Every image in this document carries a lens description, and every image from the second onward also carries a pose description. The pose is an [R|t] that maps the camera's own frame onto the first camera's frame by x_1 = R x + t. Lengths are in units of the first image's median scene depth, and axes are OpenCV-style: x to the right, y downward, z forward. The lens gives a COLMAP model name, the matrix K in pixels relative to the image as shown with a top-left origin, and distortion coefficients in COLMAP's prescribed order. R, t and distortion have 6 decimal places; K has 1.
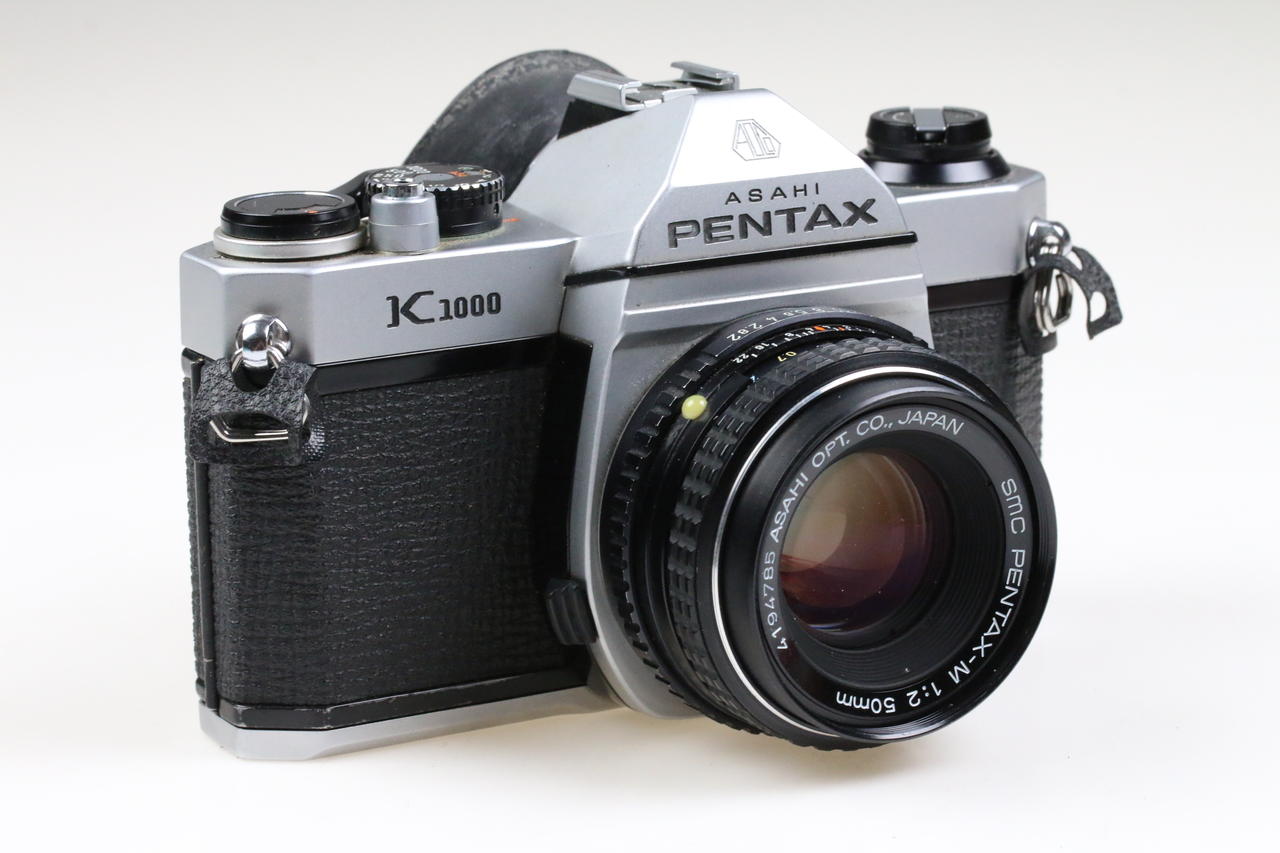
lens RADIAL K [[3889.1, 0, 640.0], [0, 3889.1, 426.5], [0, 0, 1]] dist [-0.097059, 0.198102]
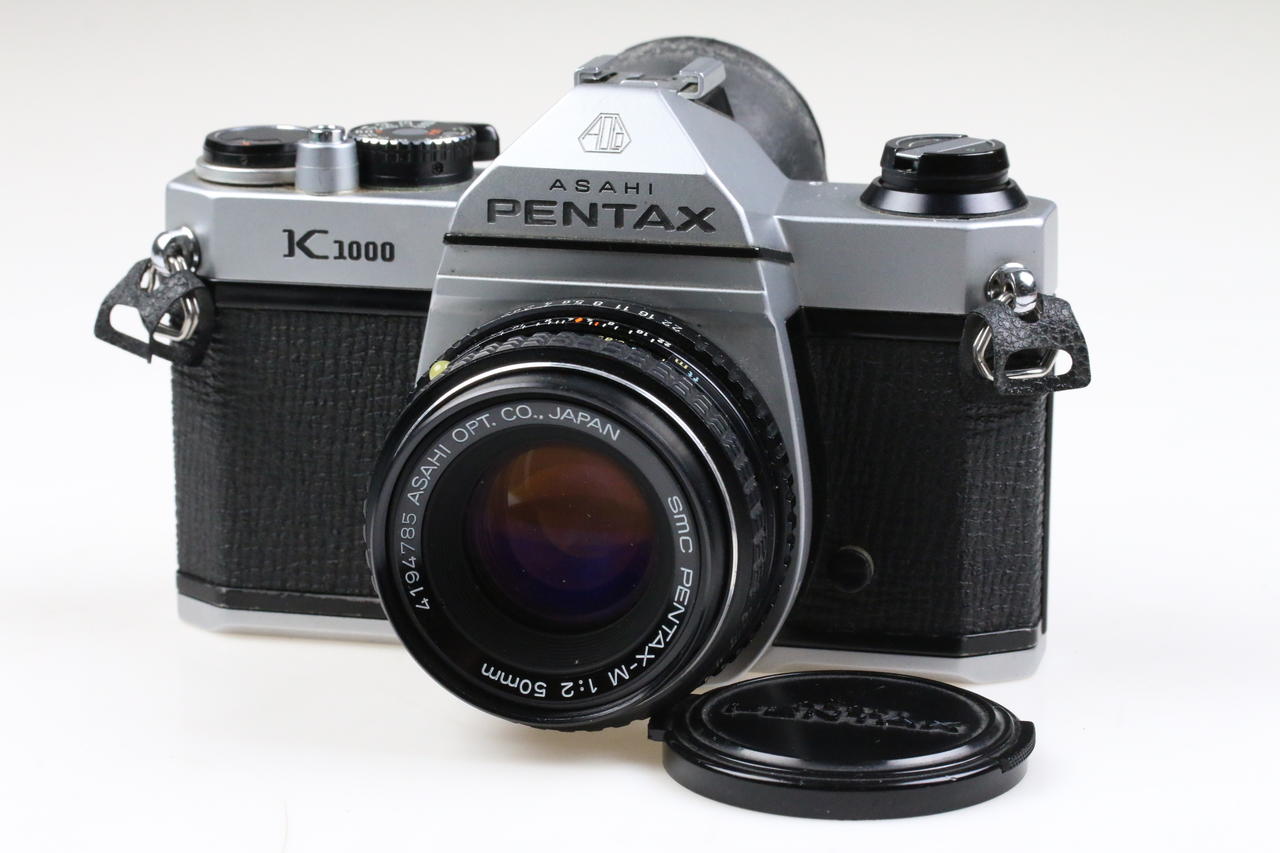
lens RADIAL K [[3889.1, 0, 640.0], [0, 3889.1, 426.5], [0, 0, 1]] dist [-0.097059, 0.198102]
pose [[0.745849, 0.174466, -0.642862, 0.723959], [-0.167888, 0.983170, 0.072038, -0.074235], [0.644611, 0.054199, 0.762587, 0.226731]]
